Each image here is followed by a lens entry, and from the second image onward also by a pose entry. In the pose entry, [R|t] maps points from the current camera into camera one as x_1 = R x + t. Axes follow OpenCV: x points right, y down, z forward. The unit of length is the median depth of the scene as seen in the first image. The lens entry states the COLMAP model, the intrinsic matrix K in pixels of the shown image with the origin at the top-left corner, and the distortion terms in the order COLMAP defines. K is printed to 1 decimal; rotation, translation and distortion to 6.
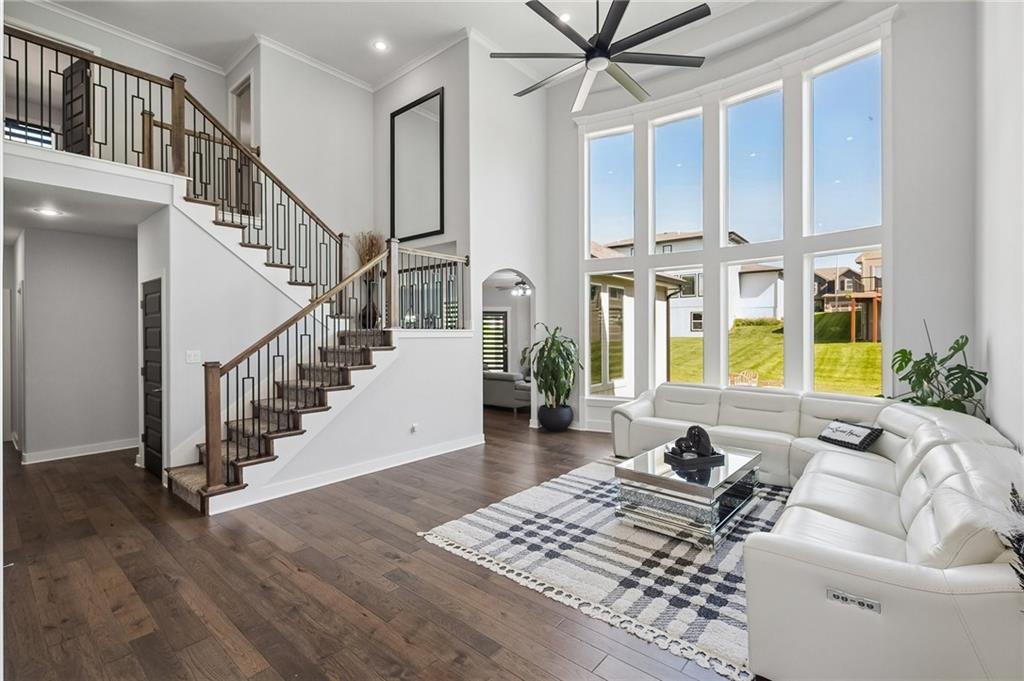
lens RADIAL K [[467.1, 0, 516.3], [0, 467.1, 331.2], [0, 0, 1]] dist [-0.000398, -0.001363]
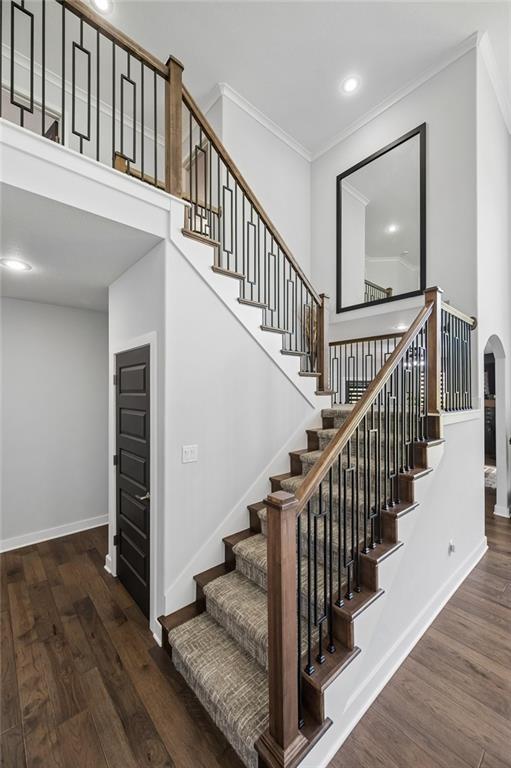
lens RADIAL K [[306.8, 0, 252.8], [0, 306.8, 390.1], [0, 0, 1]] dist [-0.003184, -0.000464]
pose [[0.988729, 0.002540, -0.149692, -0.477447], [-0.003078, 0.999990, -0.003358, -0.037664], [0.149682, 0.003781, 0.988727, 0.497069]]
